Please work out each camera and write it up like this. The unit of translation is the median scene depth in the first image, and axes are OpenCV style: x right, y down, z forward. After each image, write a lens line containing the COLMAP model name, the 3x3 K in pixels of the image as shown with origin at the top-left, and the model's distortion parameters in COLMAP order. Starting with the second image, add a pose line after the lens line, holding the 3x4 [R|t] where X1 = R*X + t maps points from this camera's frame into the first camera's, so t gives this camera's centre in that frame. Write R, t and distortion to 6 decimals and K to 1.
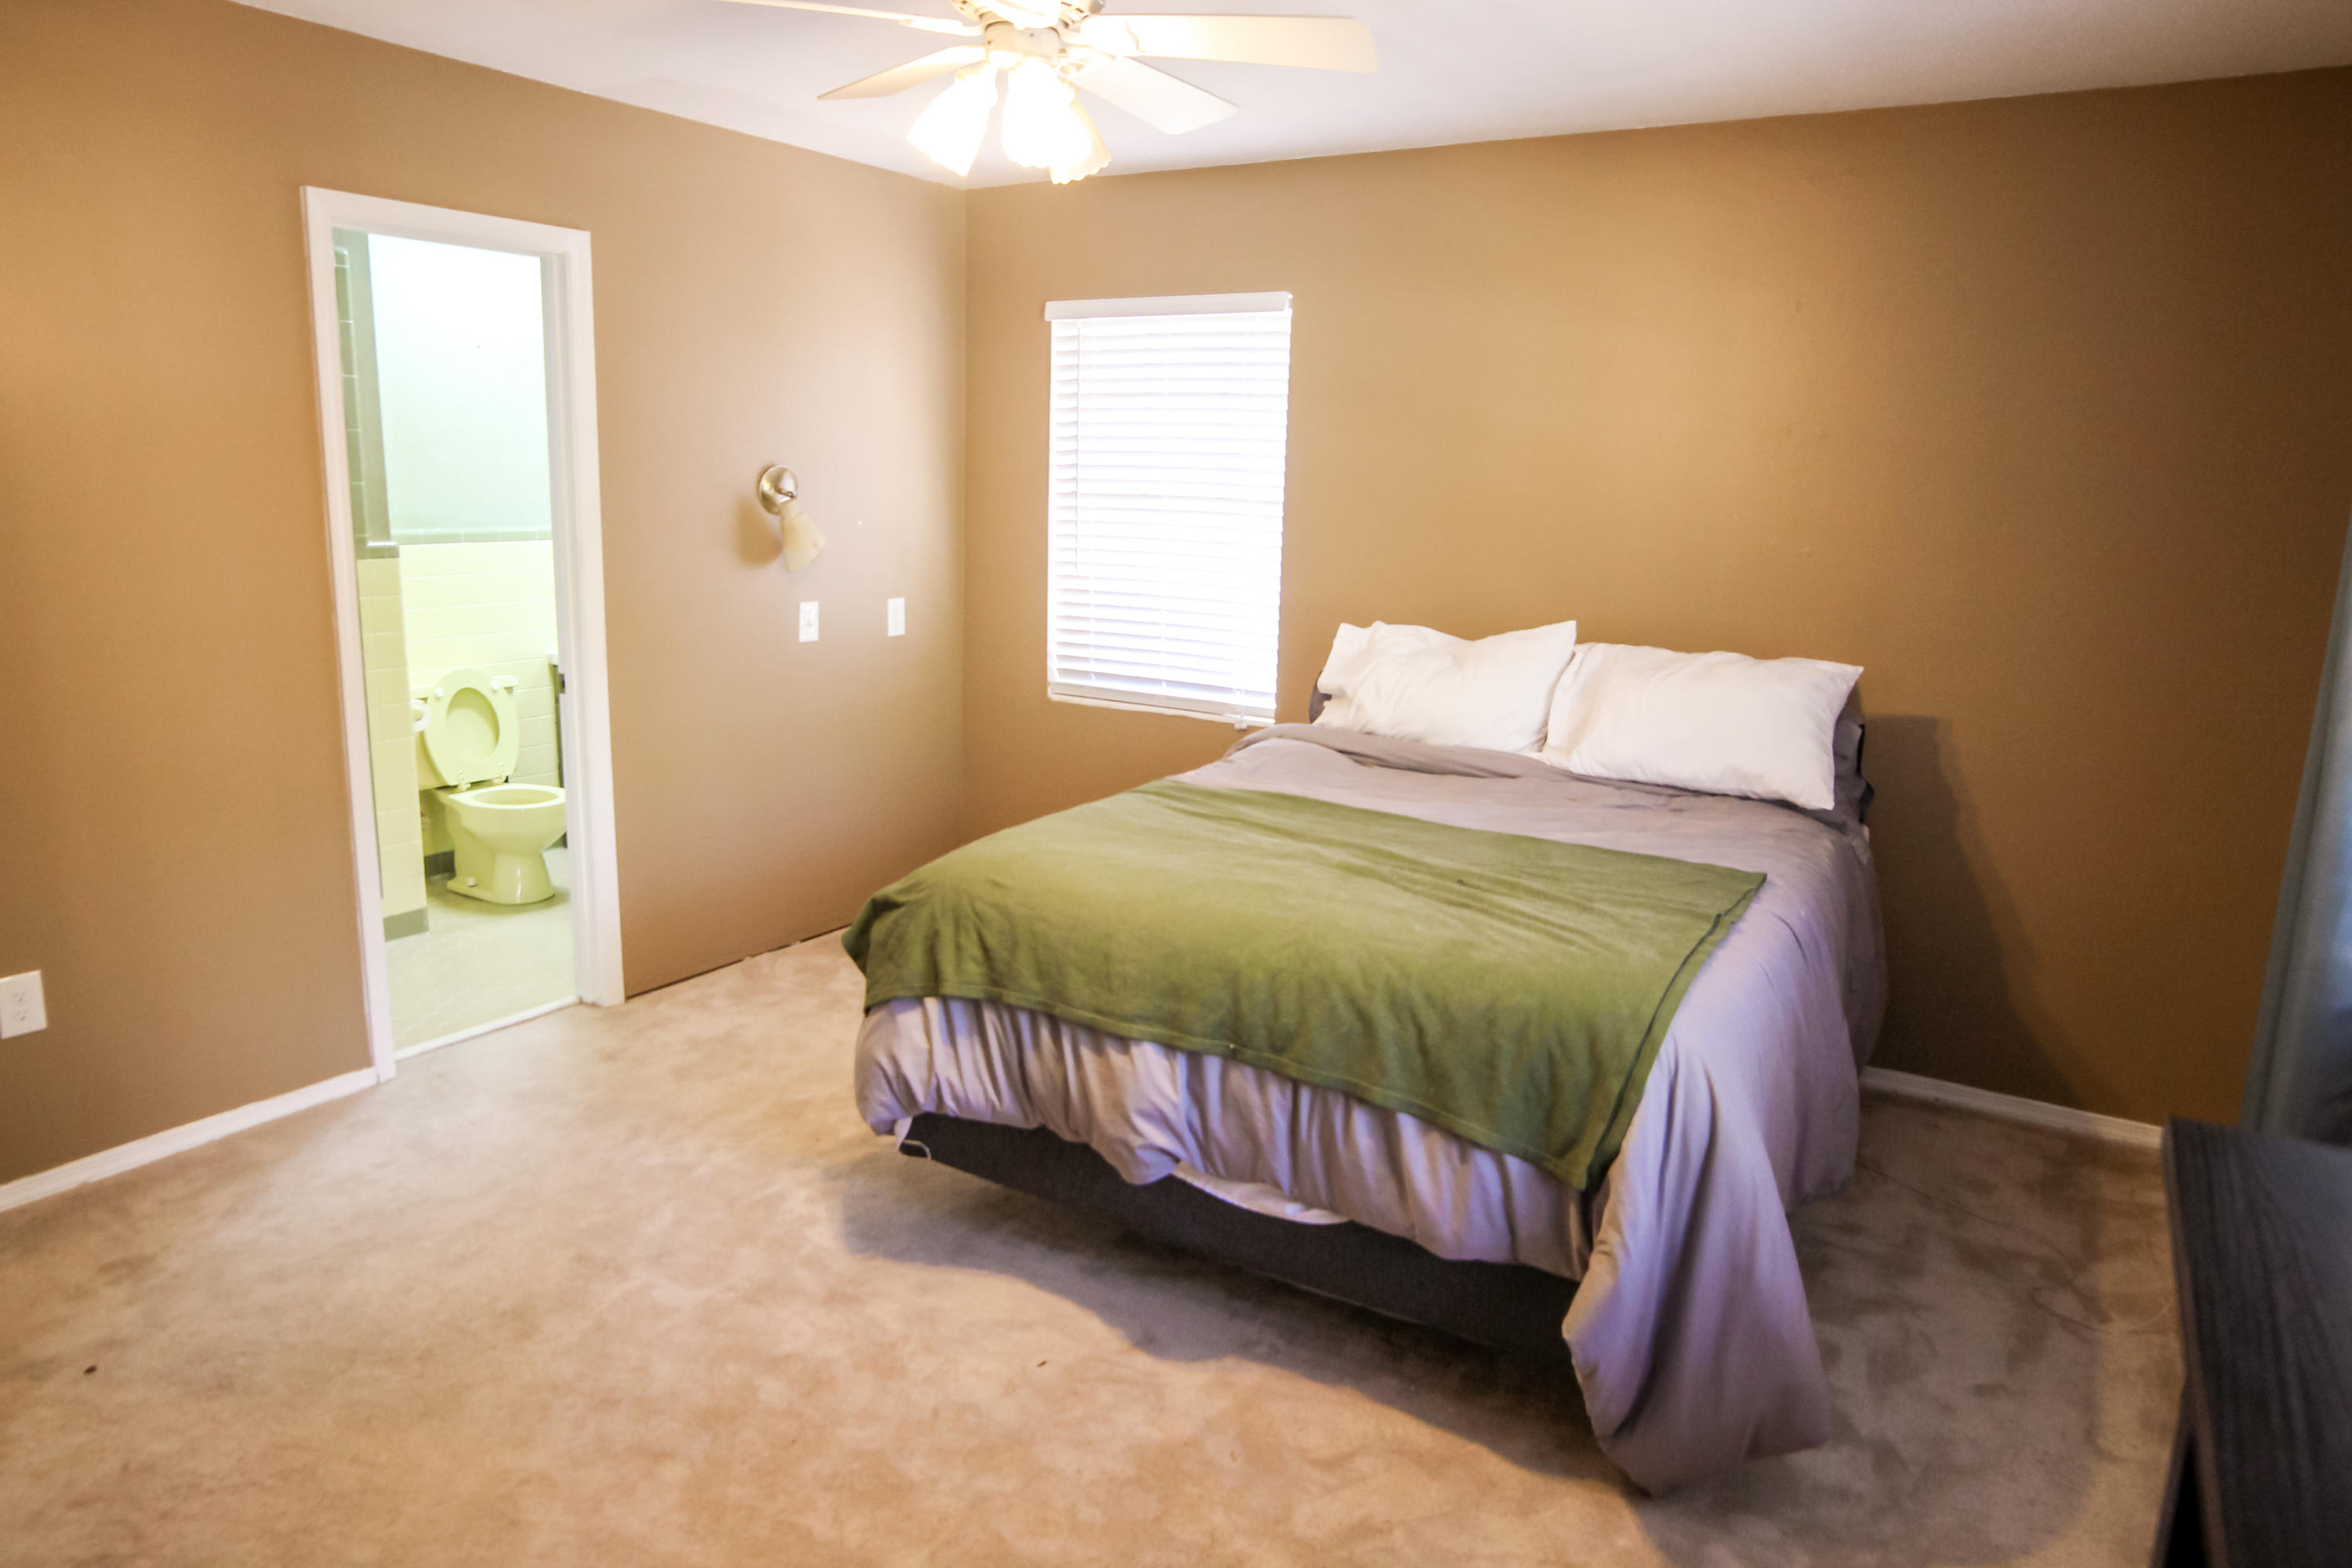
lens RADIAL K [[1519.3, 0, 1172.4], [0, 1519.3, 783.6], [0, 0, 1]] dist [-0.068955, 0.038342]
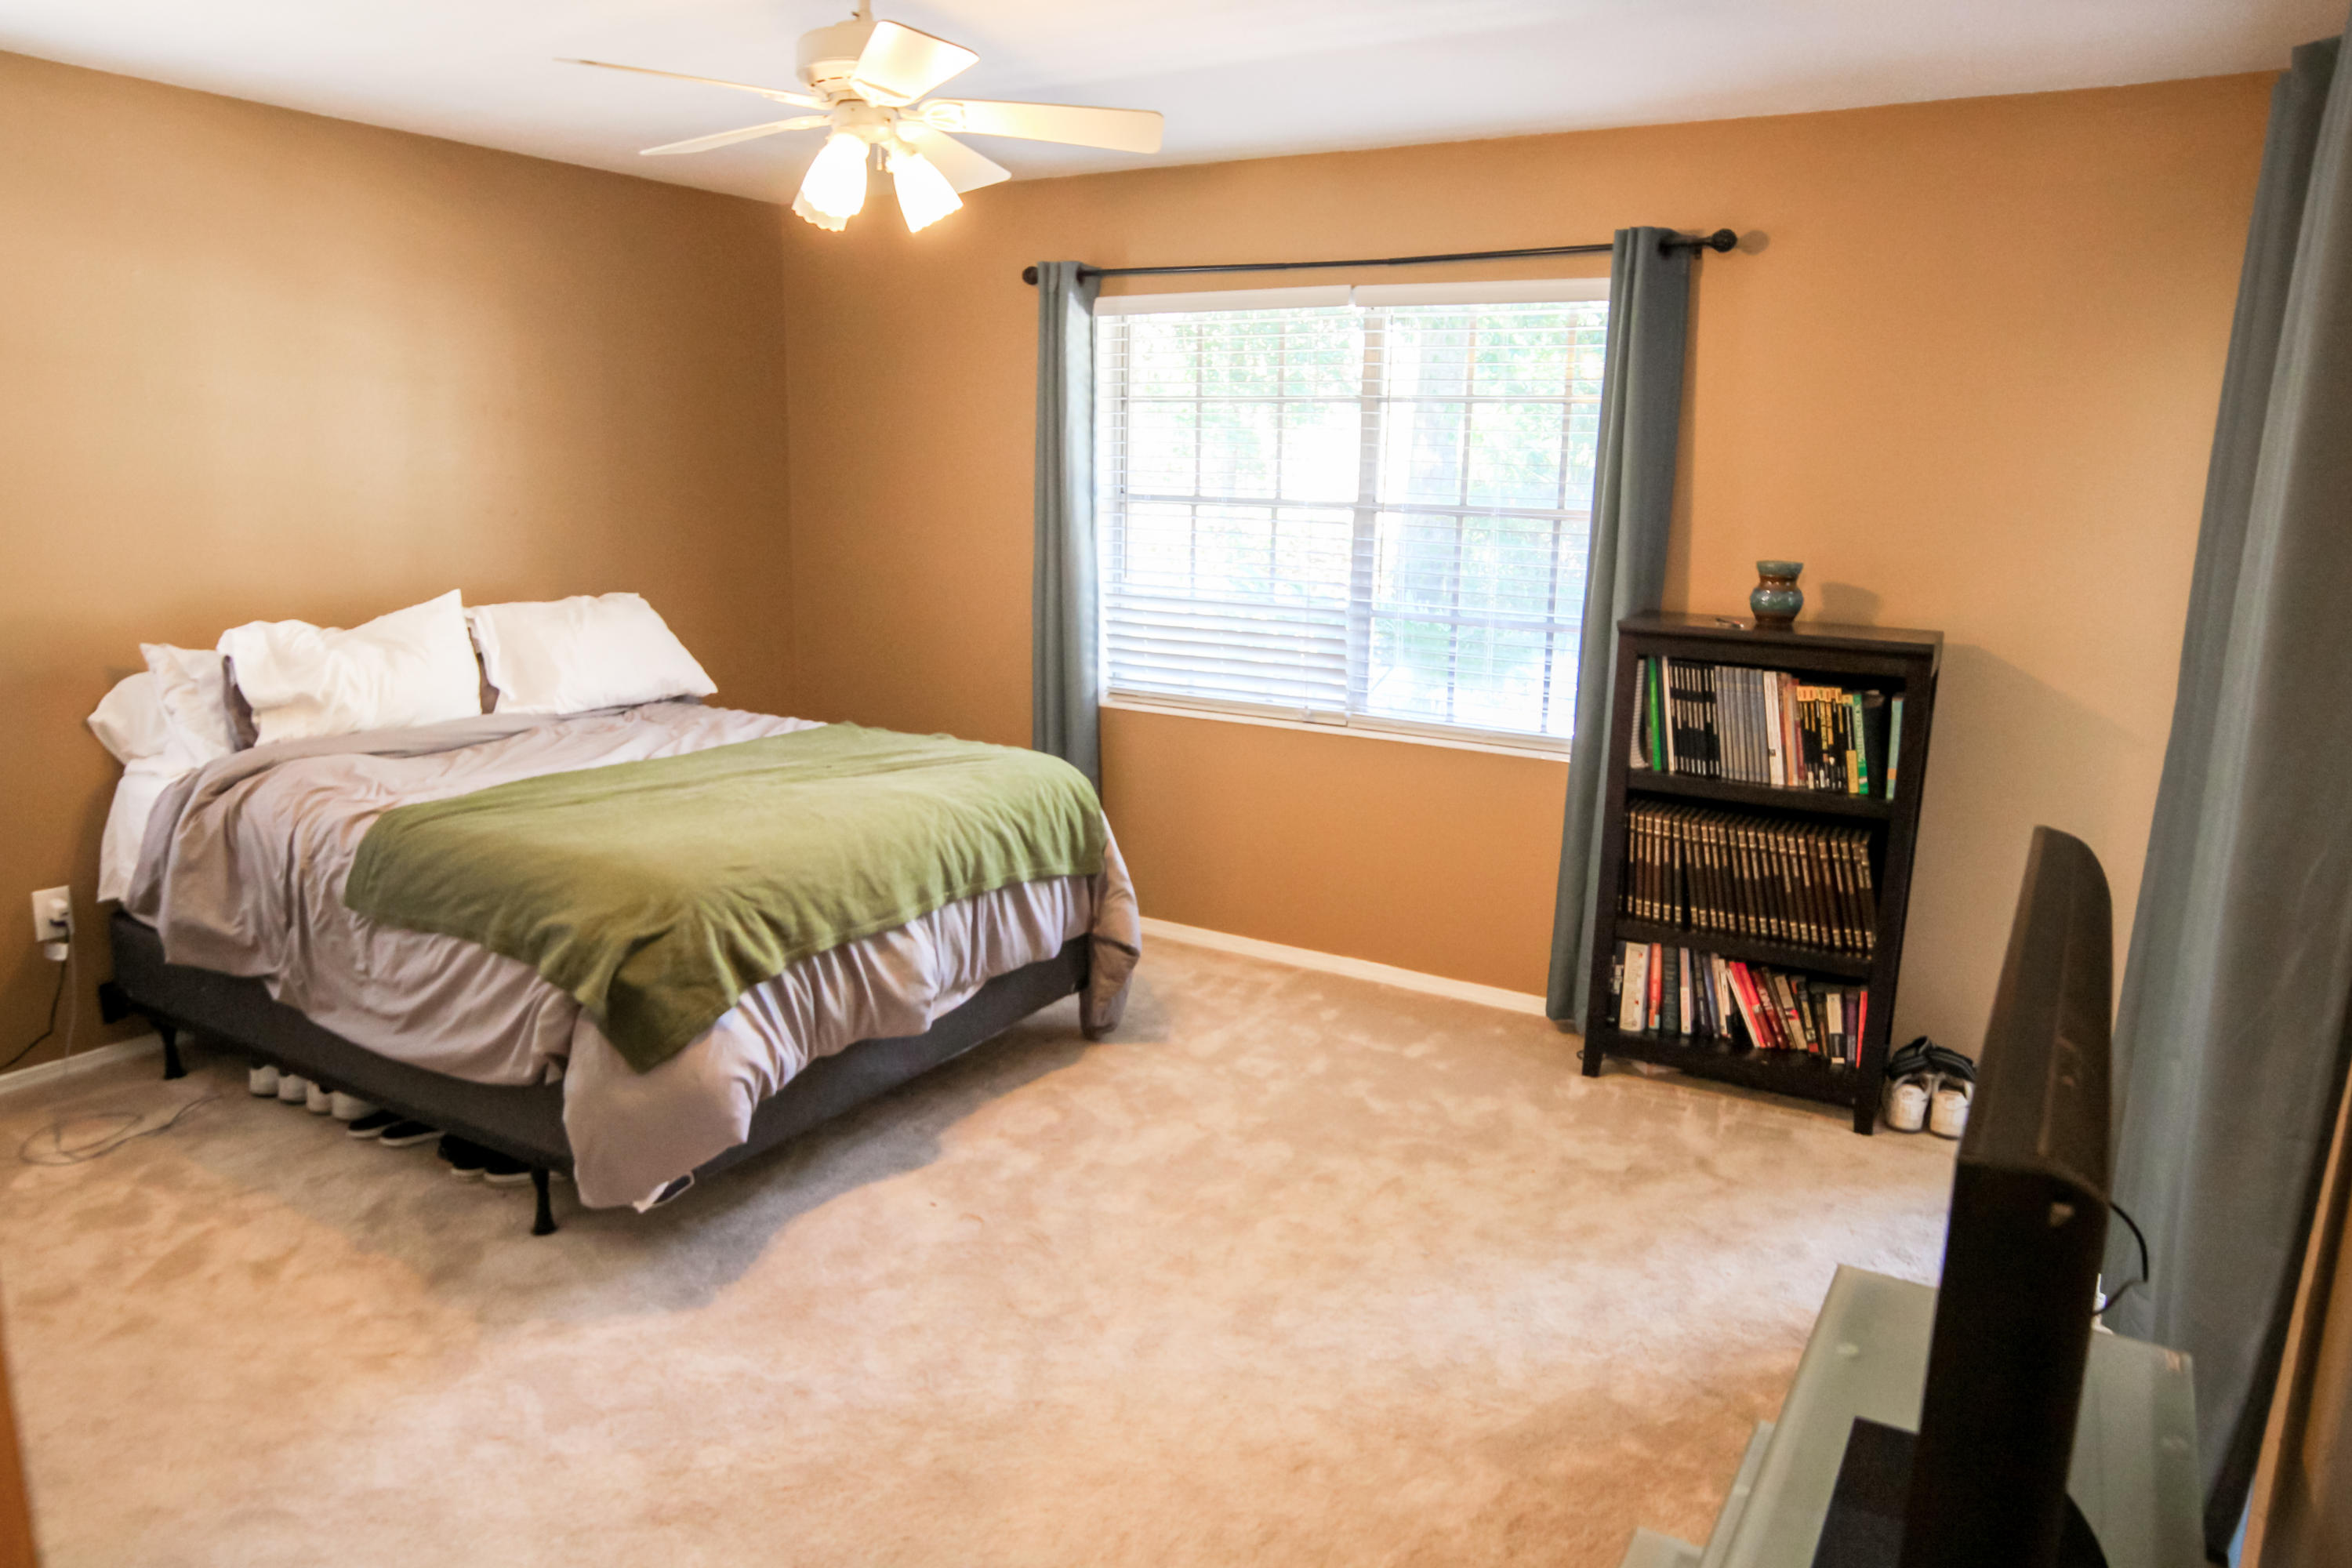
lens RADIAL K [[1519.3, 0, 1181.4], [0, 1519.3, 787.5], [0, 0, 1]] dist [-0.068955, 0.038342]
pose [[-0.000375, -0.241161, 0.970485, -1.071905], [0.185369, 0.953649, 0.237049, -0.171651], [-0.982669, 0.179987, 0.044346, 0.614344]]
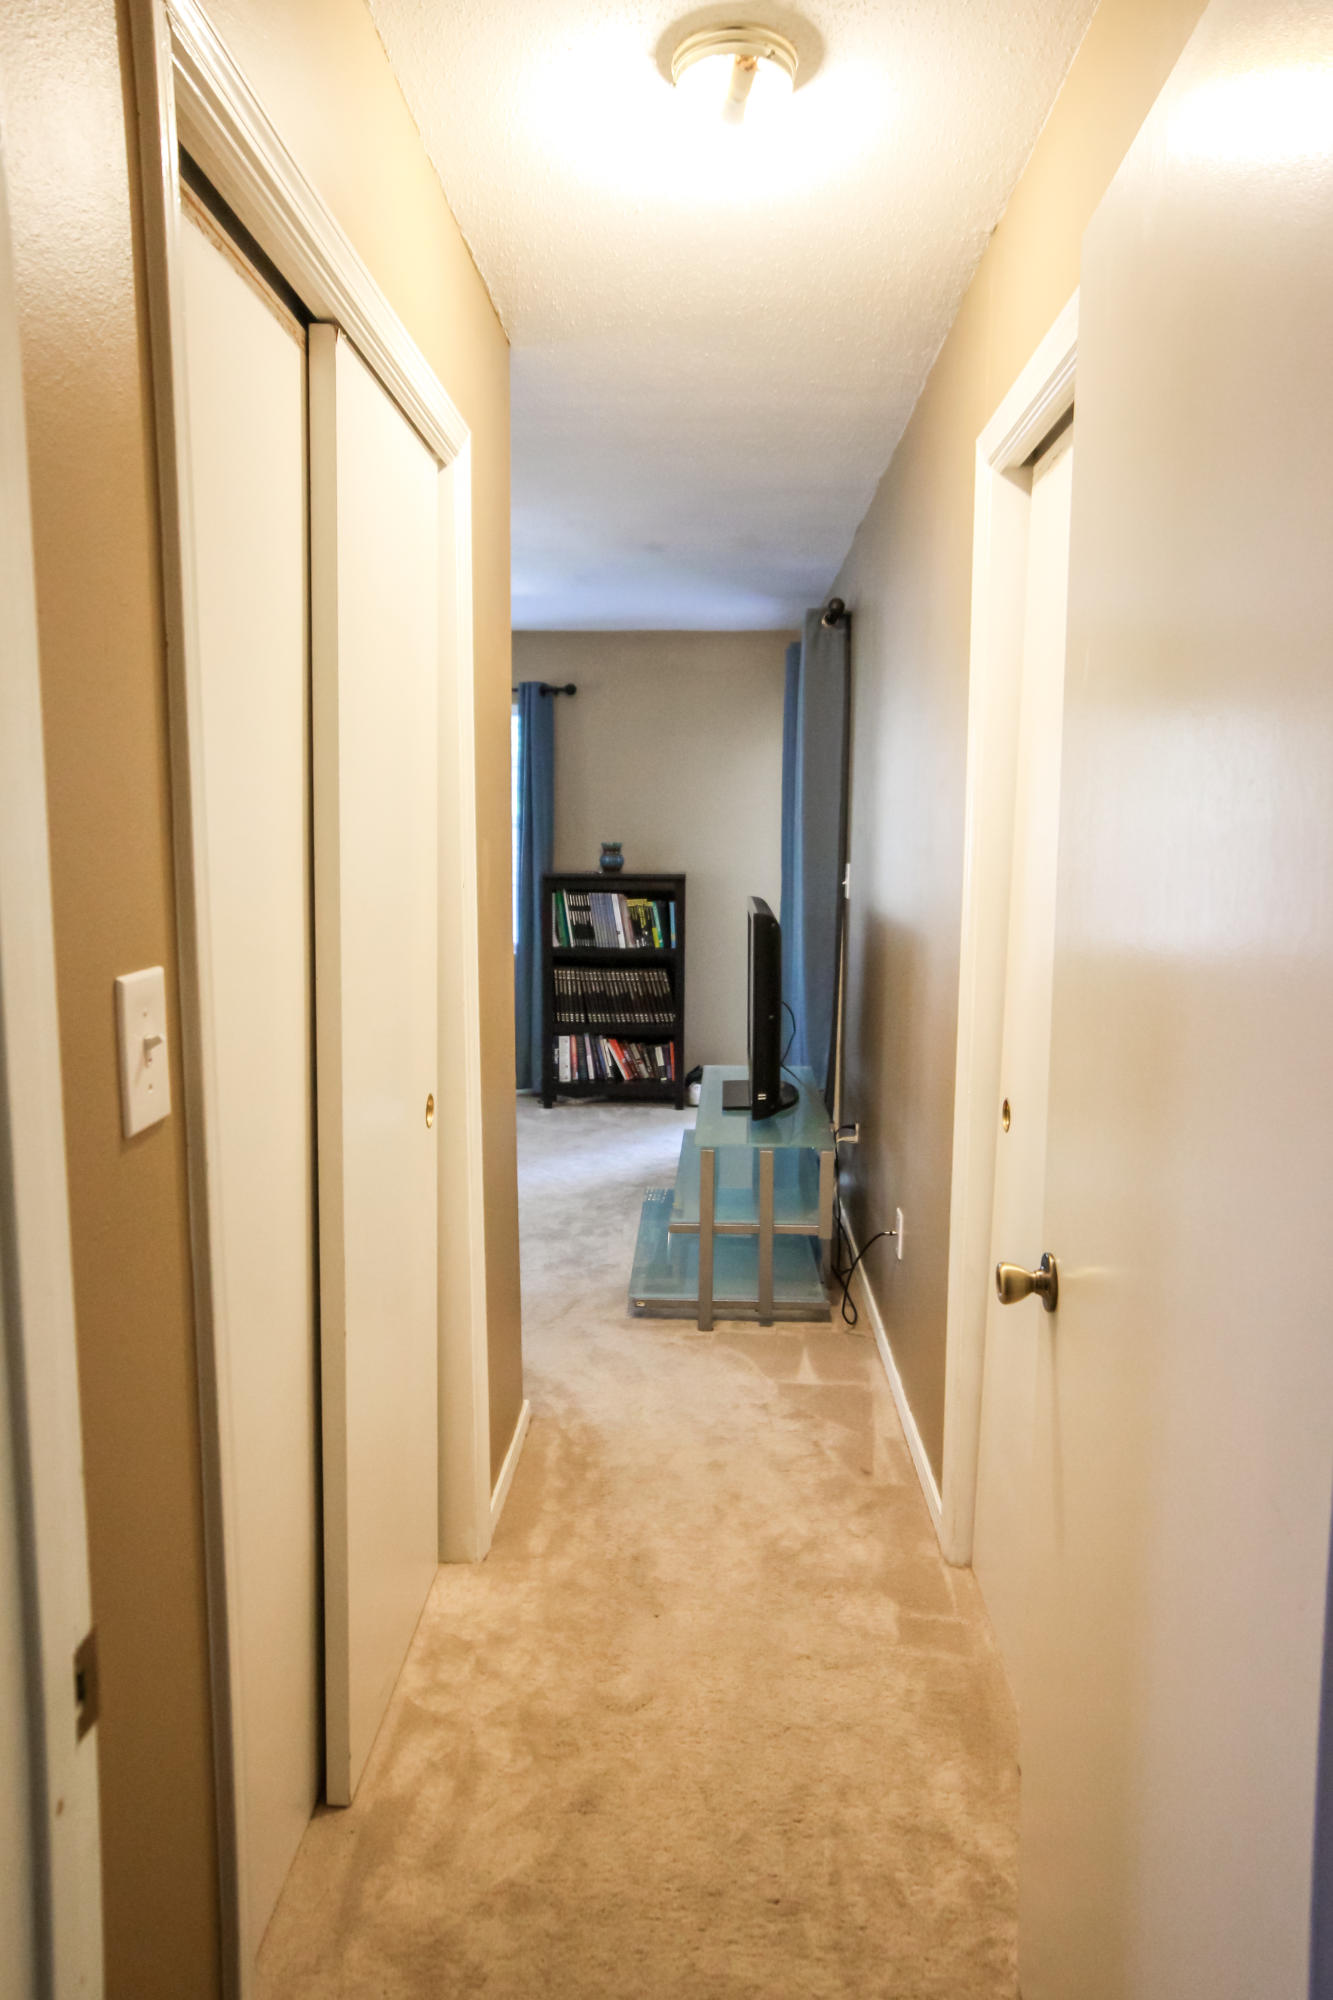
lens RADIAL K [[1291.9, 0, 663.4], [0, 1291.9, 991.6], [0, 0, 1]] dist [-0.068955, 0.038342]
pose [[-0.480110, -0.147979, 0.864637, -1.463481], [0.162247, 0.953682, 0.253310, -0.220971], [-0.862073, 0.261901, -0.433863, 0.869474]]
